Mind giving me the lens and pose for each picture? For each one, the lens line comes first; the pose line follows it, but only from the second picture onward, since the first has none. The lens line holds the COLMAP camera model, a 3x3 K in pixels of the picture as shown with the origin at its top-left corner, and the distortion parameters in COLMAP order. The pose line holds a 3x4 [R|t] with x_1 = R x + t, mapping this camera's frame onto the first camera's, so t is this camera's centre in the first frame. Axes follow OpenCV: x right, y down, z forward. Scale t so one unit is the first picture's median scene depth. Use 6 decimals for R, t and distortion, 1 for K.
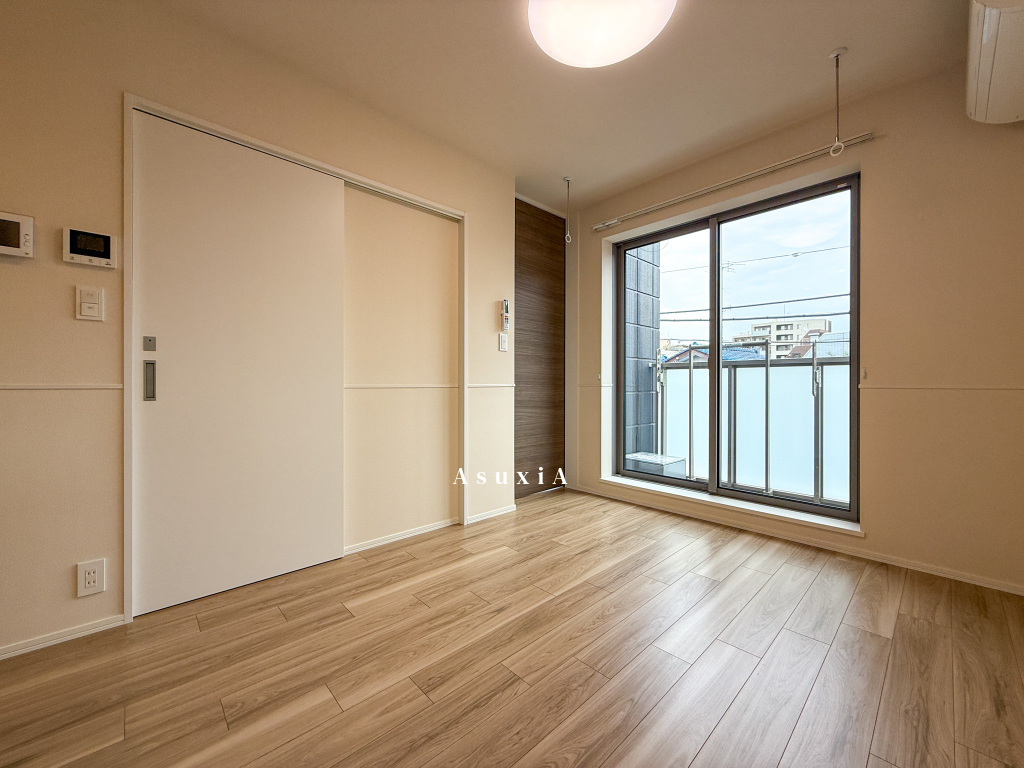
lens RADIAL K [[406.8, 0, 510.9], [0, 406.8, 383.9], [0, 0, 1]] dist [-0.000168, -0.000234]
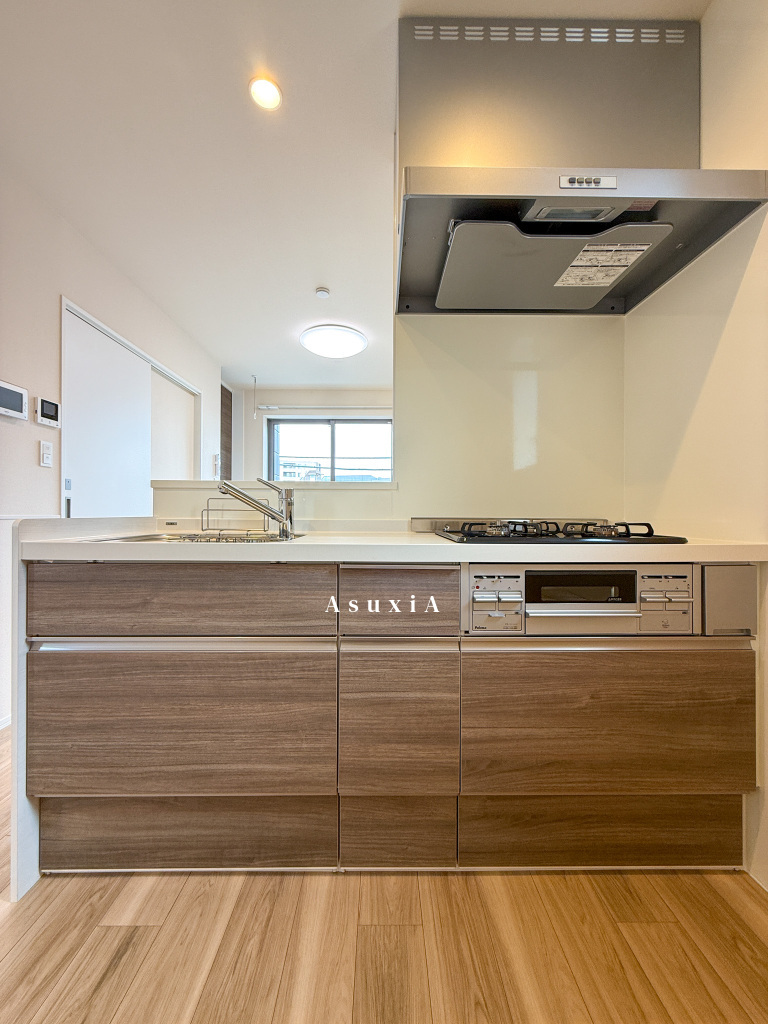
lens RADIAL K [[406.8, 0, 386.4], [0, 406.8, 509.6], [0, 0, 1]] dist [-0.000168, -0.000234]
pose [[0.680268, 0.008645, 0.732913, -1.045878], [0.000095, 0.999929, -0.011882, -0.001567], [-0.732964, 0.008153, 0.680219, -0.594726]]
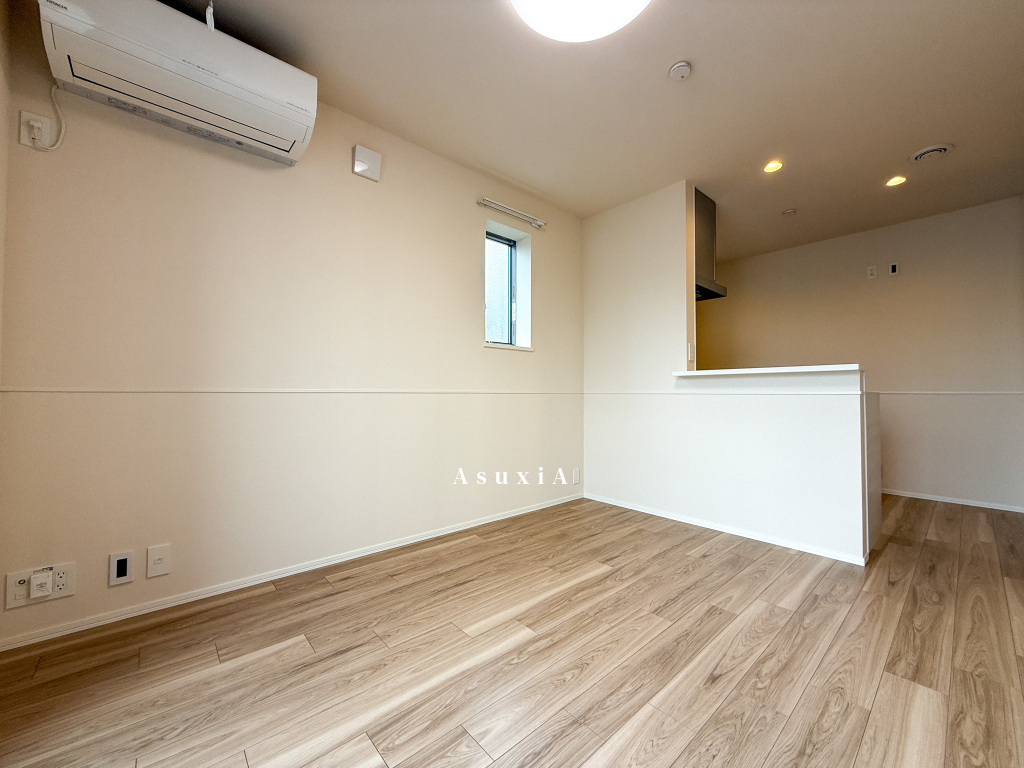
lens RADIAL K [[406.8, 0, 511.8], [0, 406.8, 378.1], [0, 0, 1]] dist [-0.000168, -0.000234]
pose [[-0.999661, -0.004627, 0.025607, 0.315223], [-0.005562, 0.999317, -0.036531, 0.012650], [-0.025420, -0.036661, -0.999004, 1.670279]]
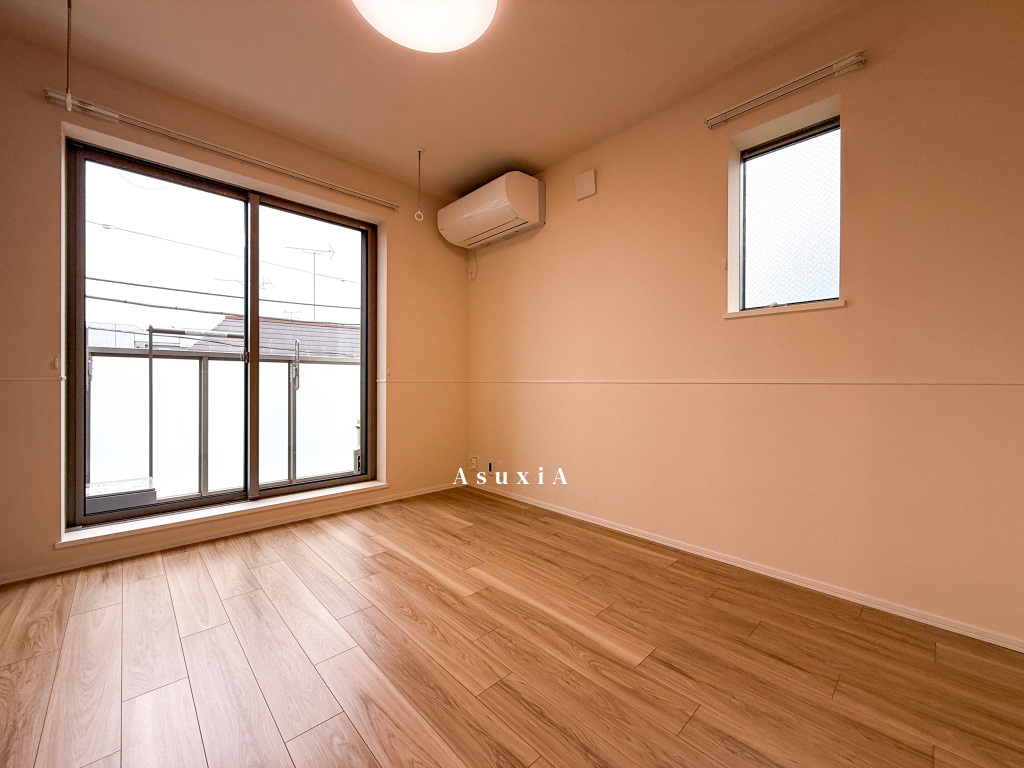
lens RADIAL K [[406.8, 0, 515.7], [0, 406.8, 381.5], [0, 0, 1]] dist [-0.000168, -0.000234]
pose [[-0.017093, 0.000498, 0.999854, -0.672717], [-0.004373, 0.999990, -0.000573, 0.009503], [-0.999844, -0.004382, -0.017091, 0.700352]]
